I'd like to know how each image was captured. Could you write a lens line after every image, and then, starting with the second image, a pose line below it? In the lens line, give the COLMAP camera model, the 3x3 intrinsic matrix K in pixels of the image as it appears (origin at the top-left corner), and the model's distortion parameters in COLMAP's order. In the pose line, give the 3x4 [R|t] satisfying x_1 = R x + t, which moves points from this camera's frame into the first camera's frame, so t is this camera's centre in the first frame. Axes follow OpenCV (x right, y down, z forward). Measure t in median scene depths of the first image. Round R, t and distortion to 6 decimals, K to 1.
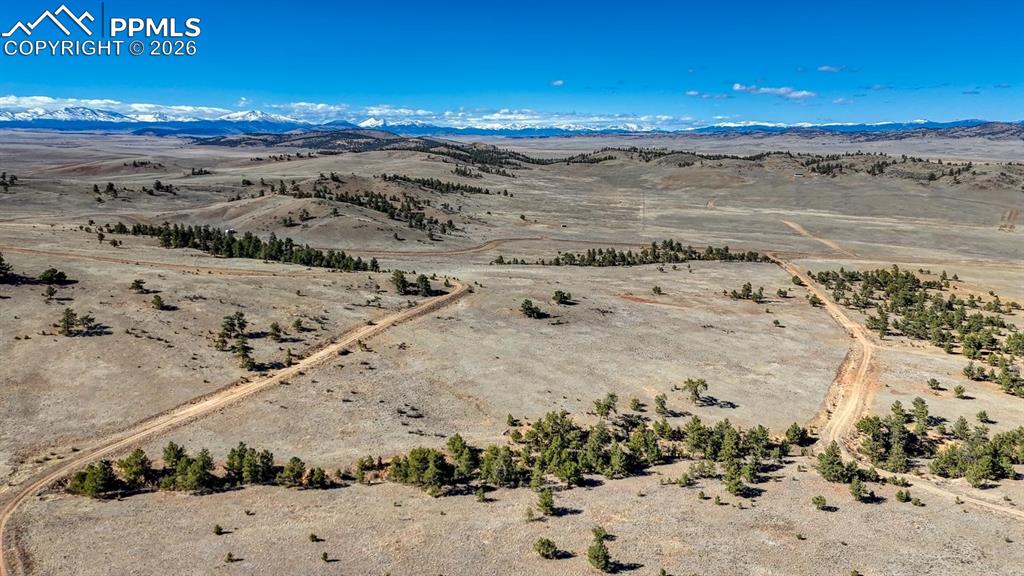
lens RADIAL K [[747.3, 0, 512.9], [0, 747.3, 284.7], [0, 0, 1]] dist [0.080287, -0.073505]
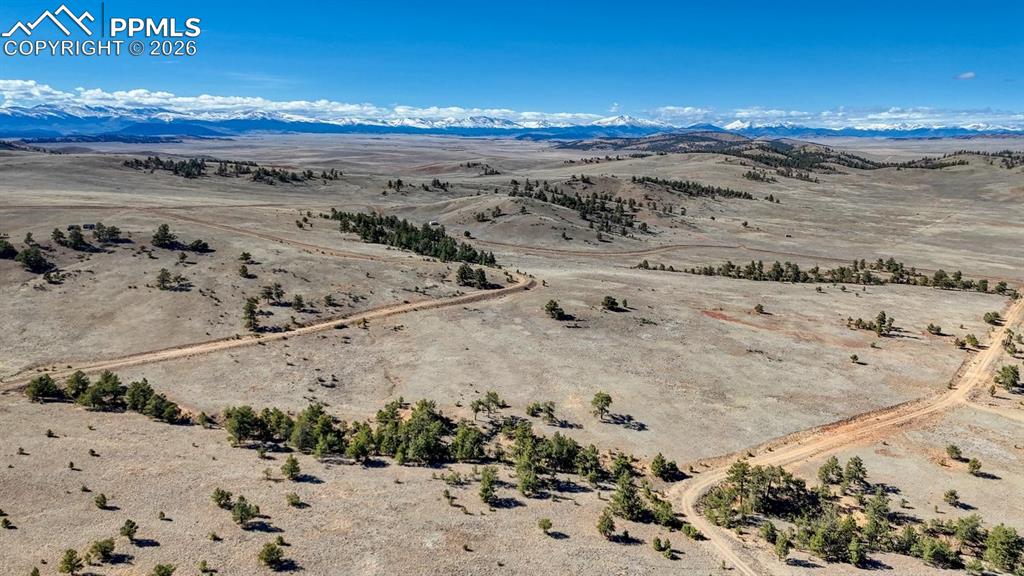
lens RADIAL K [[747.3, 0, 512.9], [0, 747.3, 284.7], [0, 0, 1]] dist [0.080287, -0.073505]
pose [[0.892894, 0.087083, -0.441766, 0.289388], [-0.088864, 0.995904, 0.016706, -0.009000], [0.441411, 0.024340, 0.896975, 0.051380]]
